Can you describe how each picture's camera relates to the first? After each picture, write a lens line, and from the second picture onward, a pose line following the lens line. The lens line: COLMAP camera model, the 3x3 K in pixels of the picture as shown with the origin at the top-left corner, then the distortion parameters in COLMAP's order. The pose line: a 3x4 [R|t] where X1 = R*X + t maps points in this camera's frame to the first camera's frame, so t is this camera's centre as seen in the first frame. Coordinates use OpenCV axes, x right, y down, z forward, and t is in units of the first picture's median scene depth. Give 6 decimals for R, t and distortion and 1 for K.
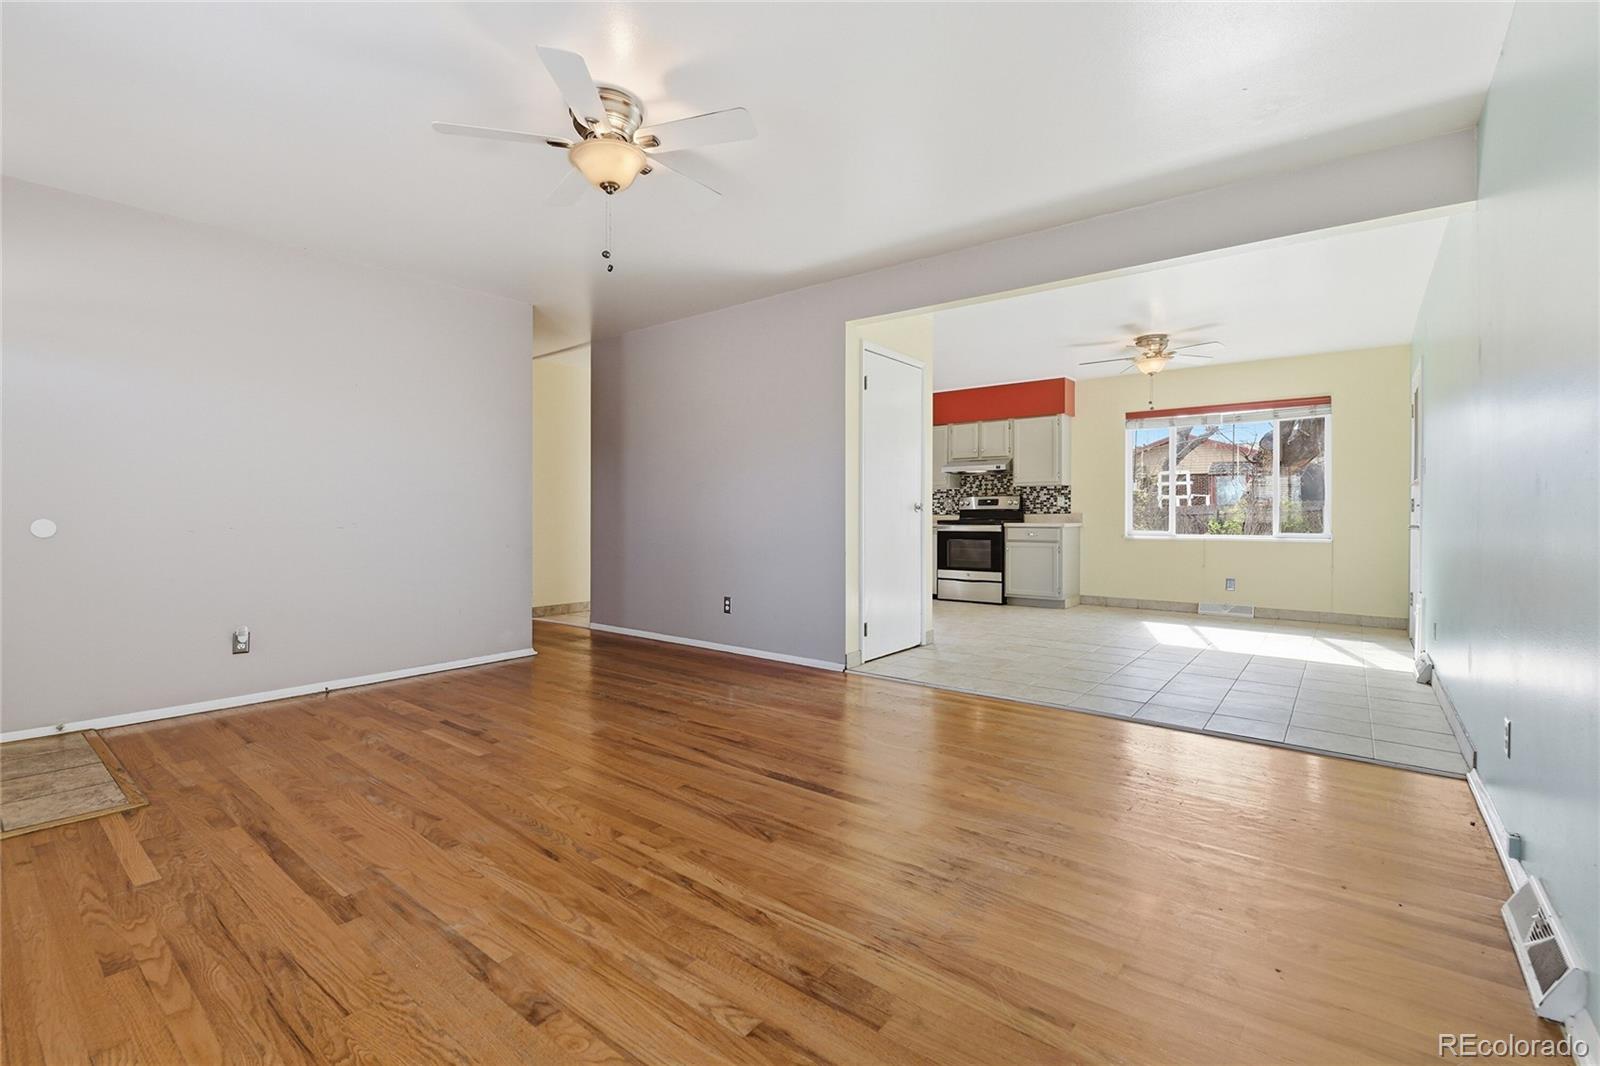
lens RADIAL K [[706.9, 0, 788.2], [0, 706.9, 522.5], [0, 0, 1]] dist [-0.014143, -0.003139]
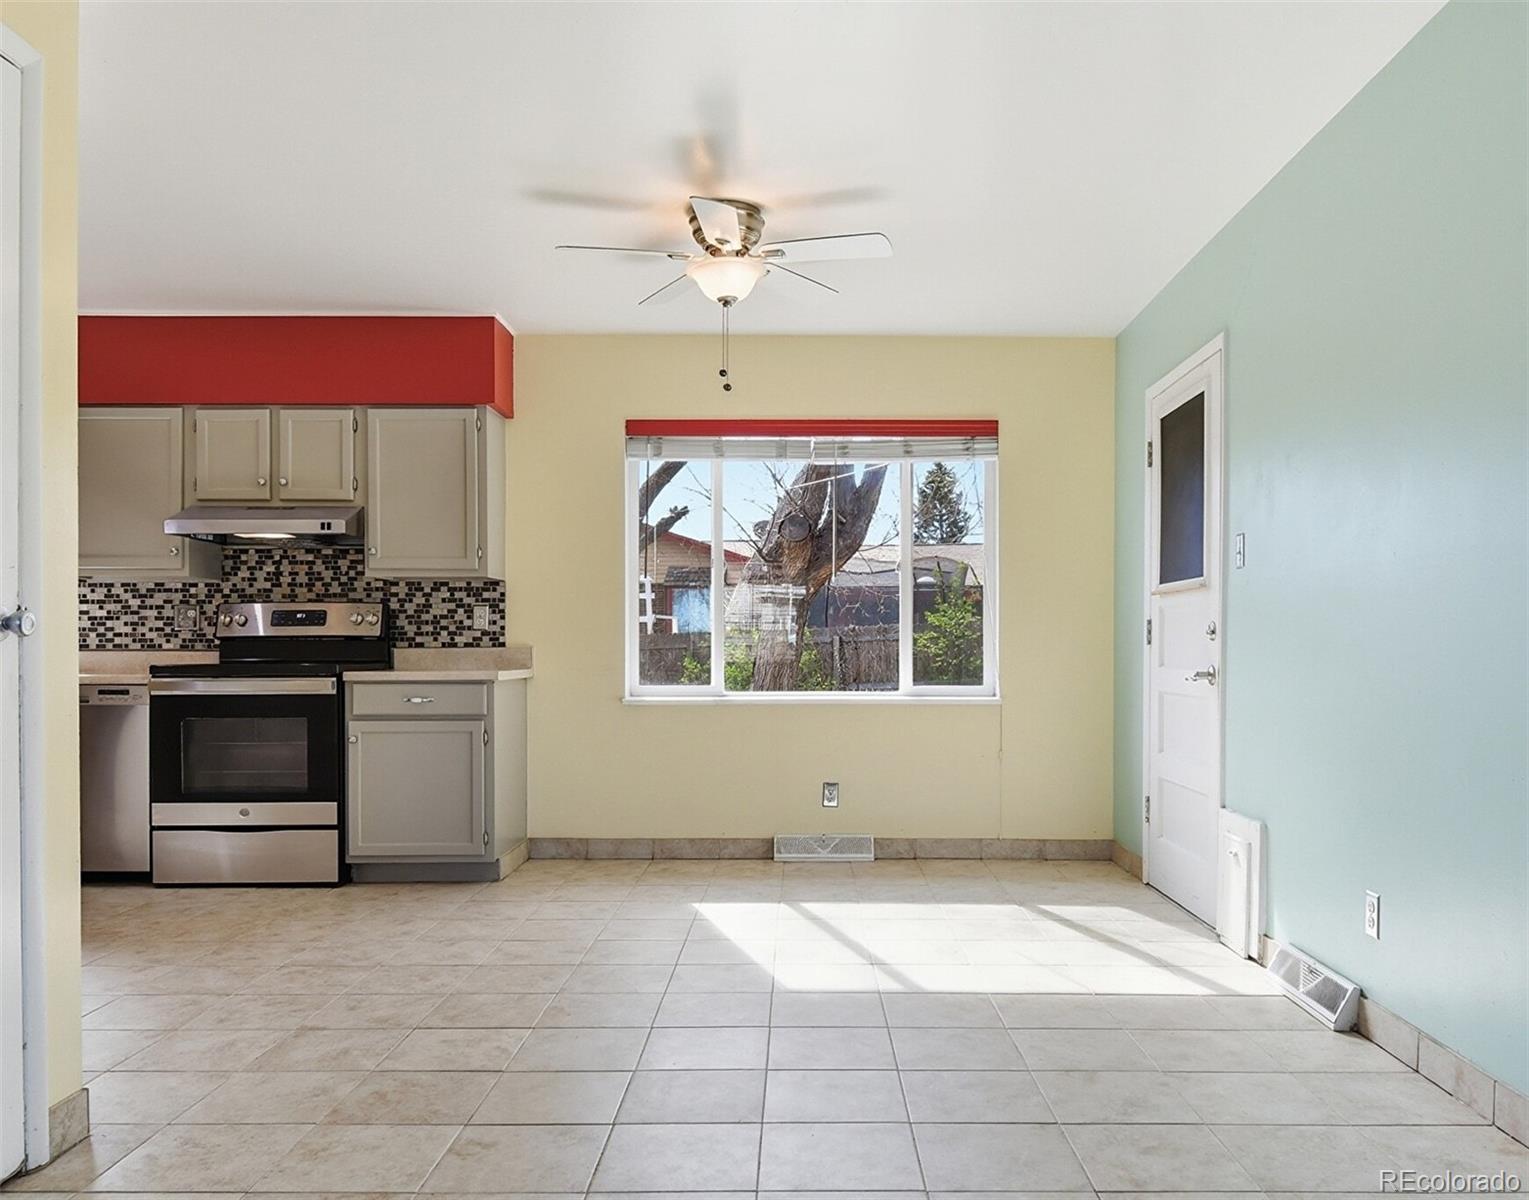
lens RADIAL K [[1203.8, 0, 842.4], [0, 1203.8, 654.5], [0, 0, 1]] dist [-0.009811, -0.005692]
pose [[0.763903, -0.003527, 0.645322, 0.089058], [0.007547, 0.999966, -0.003468, -0.004298], [-0.645288, 0.007519, 0.763903, 0.316376]]
